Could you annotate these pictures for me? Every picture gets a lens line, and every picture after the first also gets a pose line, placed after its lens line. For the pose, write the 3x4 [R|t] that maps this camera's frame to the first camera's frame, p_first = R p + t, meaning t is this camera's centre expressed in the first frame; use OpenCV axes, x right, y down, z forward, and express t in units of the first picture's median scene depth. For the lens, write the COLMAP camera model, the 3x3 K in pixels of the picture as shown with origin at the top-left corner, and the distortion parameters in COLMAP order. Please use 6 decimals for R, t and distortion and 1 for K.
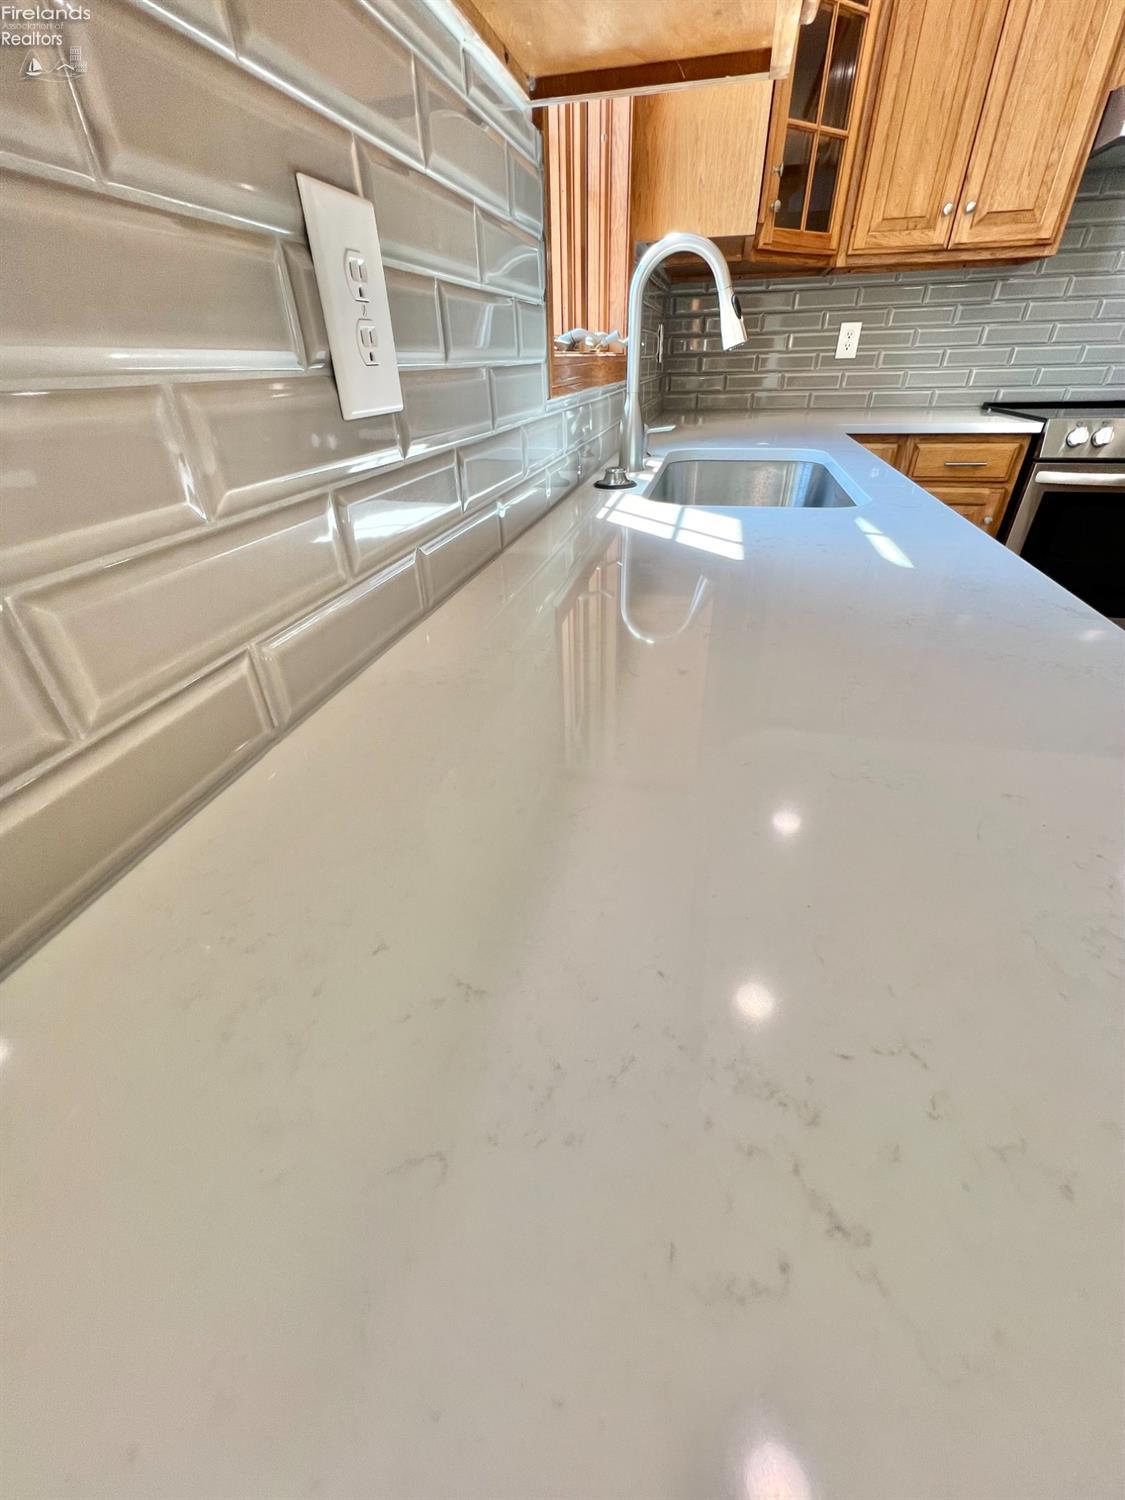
lens RADIAL K [[601.7, 0, 557.5], [0, 601.7, 750.1], [0, 0, 1]] dist [-0.005813, -0.000081]
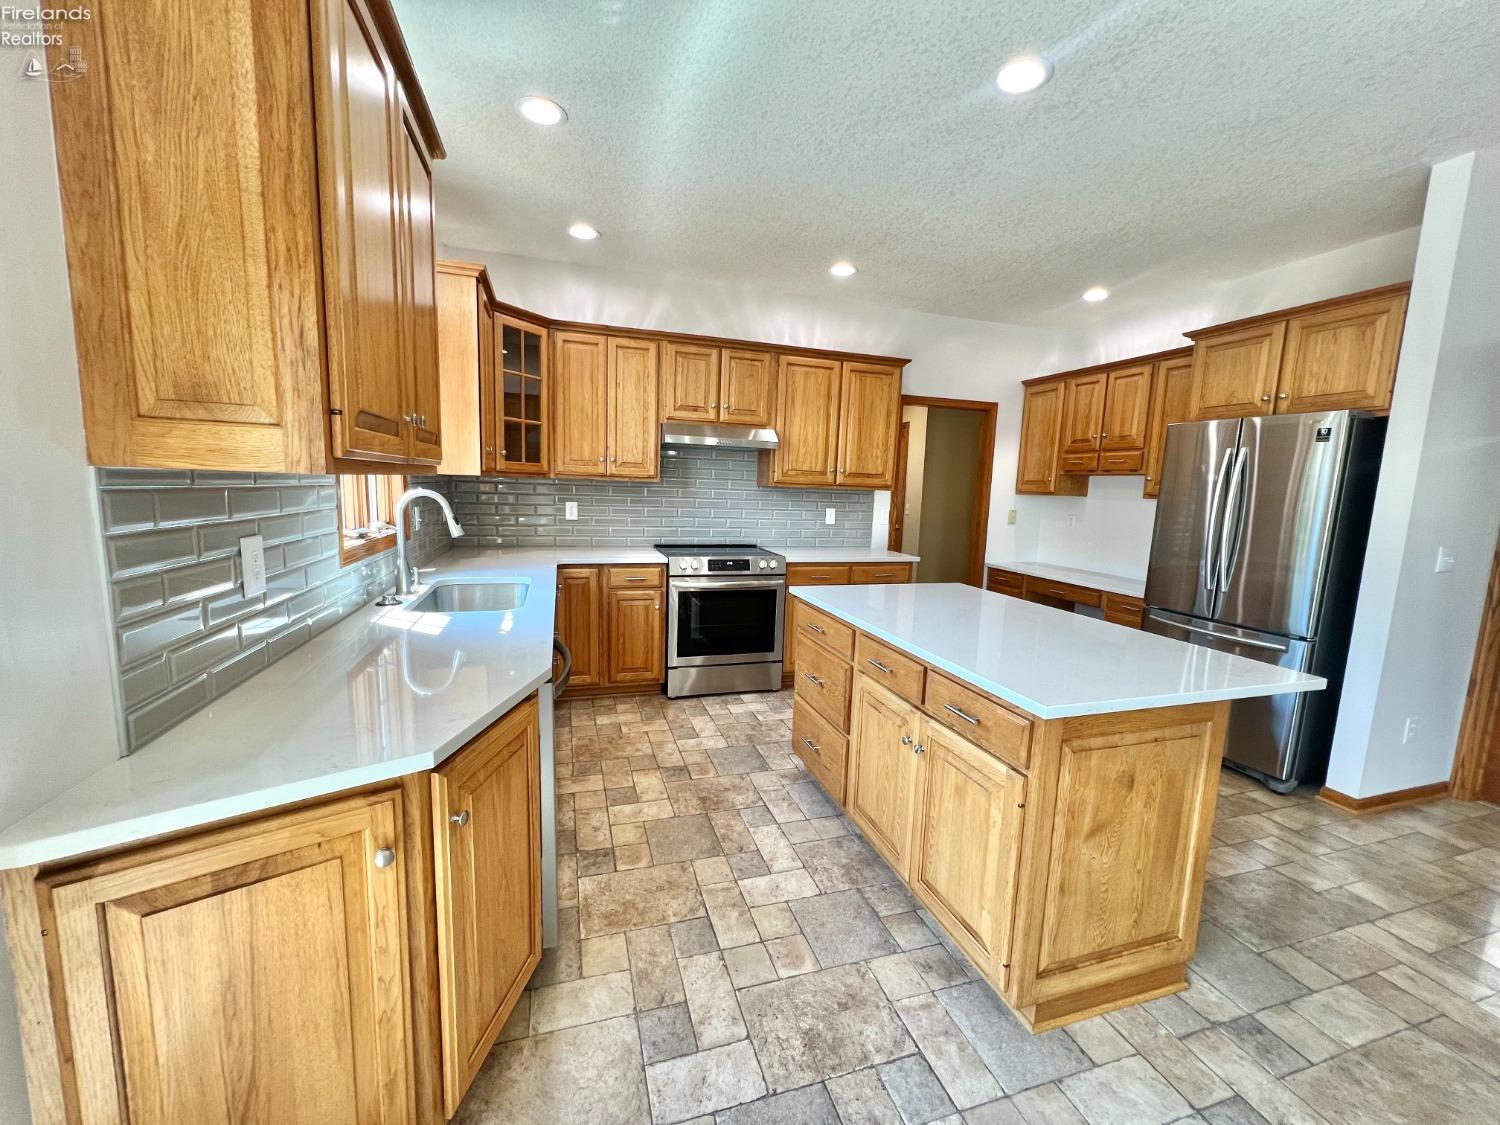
lens RADIAL K [[601.7, 0, 748.8], [0, 601.7, 568.4], [0, 0, 1]] dist [-0.005813, -0.000081]
pose [[0.859146, -0.013419, 0.511554, 0.096891], [0.227867, 0.905112, -0.358956, 0.335551], [-0.458197, 0.424962, 0.780681, -0.890580]]
